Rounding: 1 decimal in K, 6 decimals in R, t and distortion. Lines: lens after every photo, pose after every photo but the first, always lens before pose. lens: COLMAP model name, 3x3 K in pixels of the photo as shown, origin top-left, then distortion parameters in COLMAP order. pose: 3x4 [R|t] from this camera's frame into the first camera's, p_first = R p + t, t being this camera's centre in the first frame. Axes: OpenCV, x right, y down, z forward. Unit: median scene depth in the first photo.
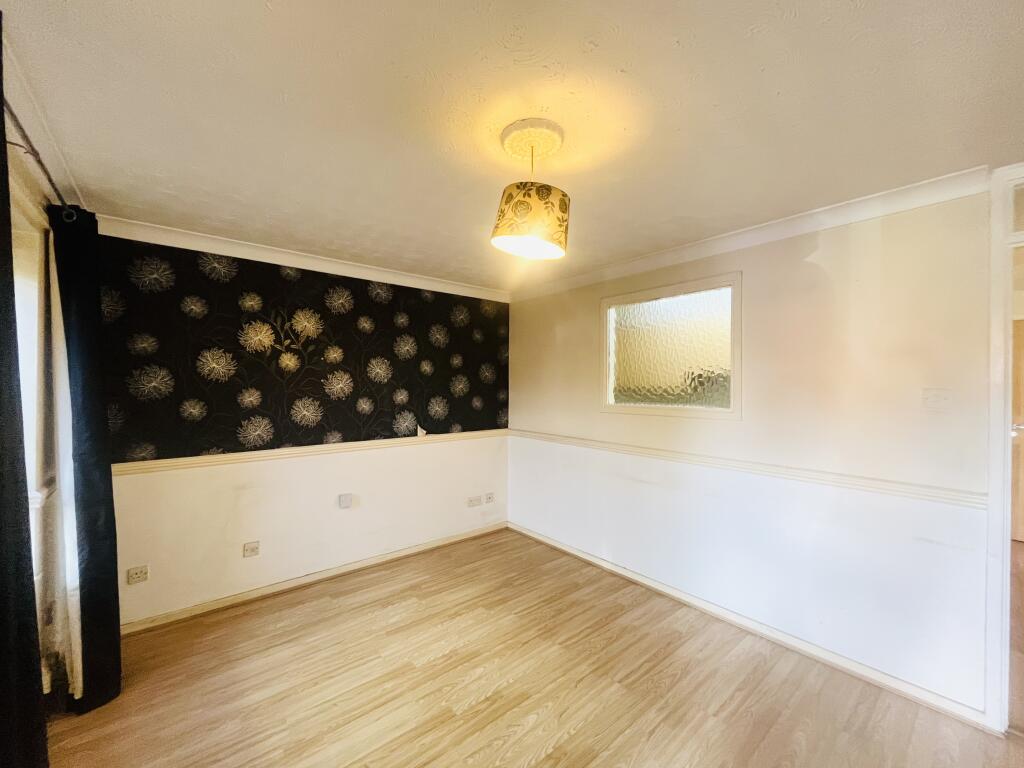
lens RADIAL K [[409.8, 0, 511.2], [0, 409.8, 383.2], [0, 0, 1]] dist [0.000143, -0.008482]
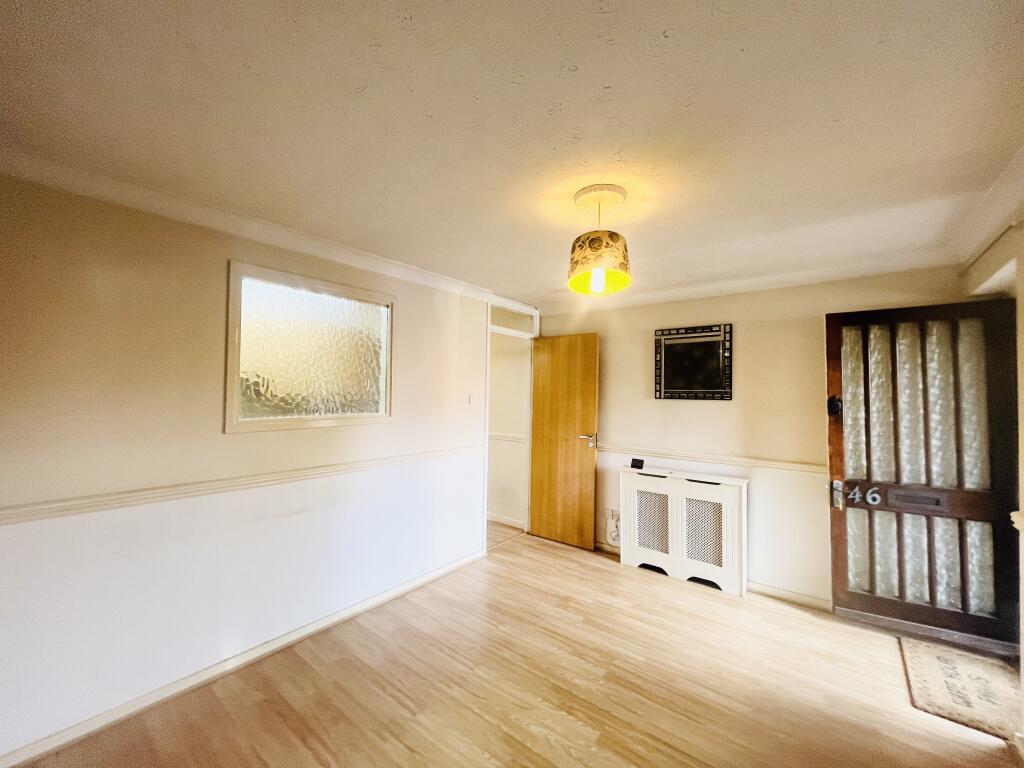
lens RADIAL K [[406.9, 0, 524.5], [0, 406.9, 388.3], [0, 0, 1]] dist [0.000747, 0.000086]
pose [[-0.216439, 0.009512, 0.976250, -0.639372], [-0.006707, 0.999914, -0.011229, 0.001936], [-0.976273, -0.008978, -0.216357, 0.850756]]
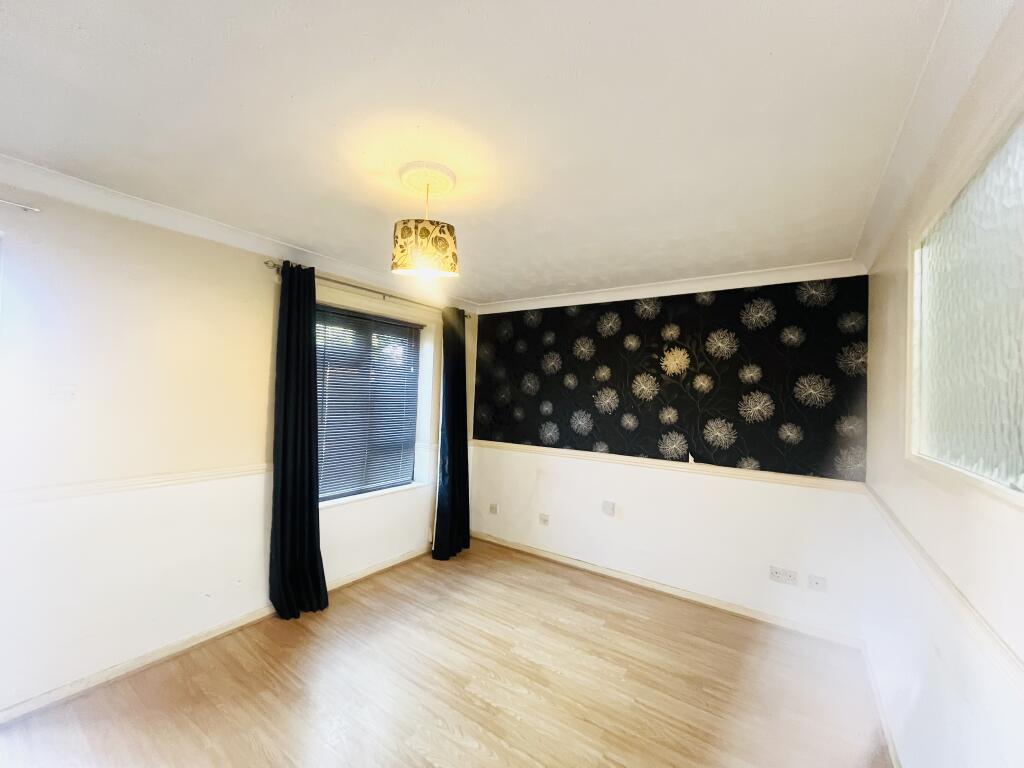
lens RADIAL K [[409.8, 0, 511.2], [0, 409.8, 383.2], [0, 0, 1]] dist [0.000143, -0.008482]
pose [[0.261168, -0.027270, -0.964908, 0.612729], [-0.035415, 0.998657, -0.037810, 0.008918], [0.964643, 0.044047, 0.259851, 0.485405]]
